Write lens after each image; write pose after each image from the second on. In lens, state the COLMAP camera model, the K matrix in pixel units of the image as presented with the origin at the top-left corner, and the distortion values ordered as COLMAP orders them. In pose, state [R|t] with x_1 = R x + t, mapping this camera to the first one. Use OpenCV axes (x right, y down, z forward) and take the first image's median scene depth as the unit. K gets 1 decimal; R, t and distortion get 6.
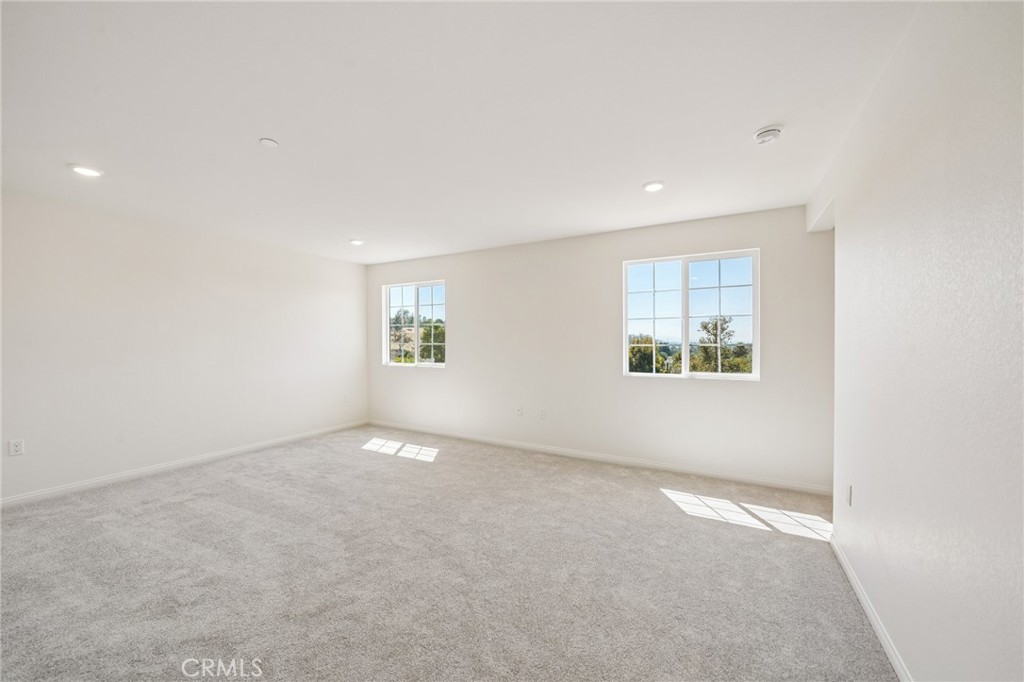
lens RADIAL K [[379.0, 0, 512.0], [0, 379.0, 341.0], [0, 0, 1]] dist [-0.000113, -0.000009]
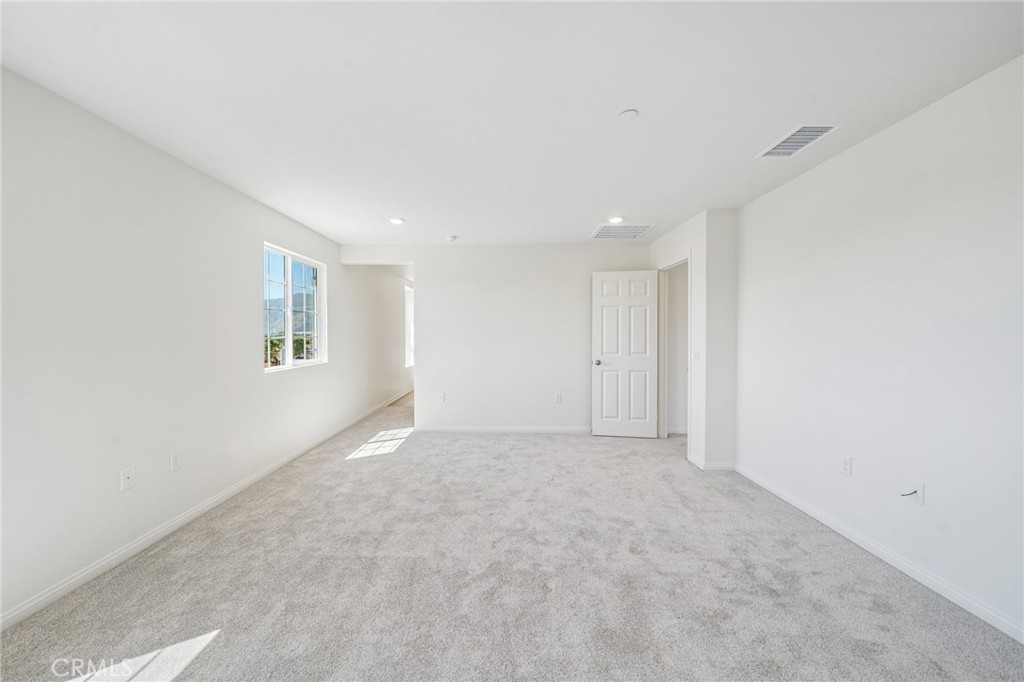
lens RADIAL K [[379.0, 0, 512.0], [0, 379.0, 341.0], [0, 0, 1]] dist [-0.000113, -0.000009]
pose [[-0.490006, -0.008726, 0.871675, -0.823267], [-0.004813, 0.999962, 0.007305, 0.013998], [-0.871706, -0.000616, -0.490030, 1.047593]]
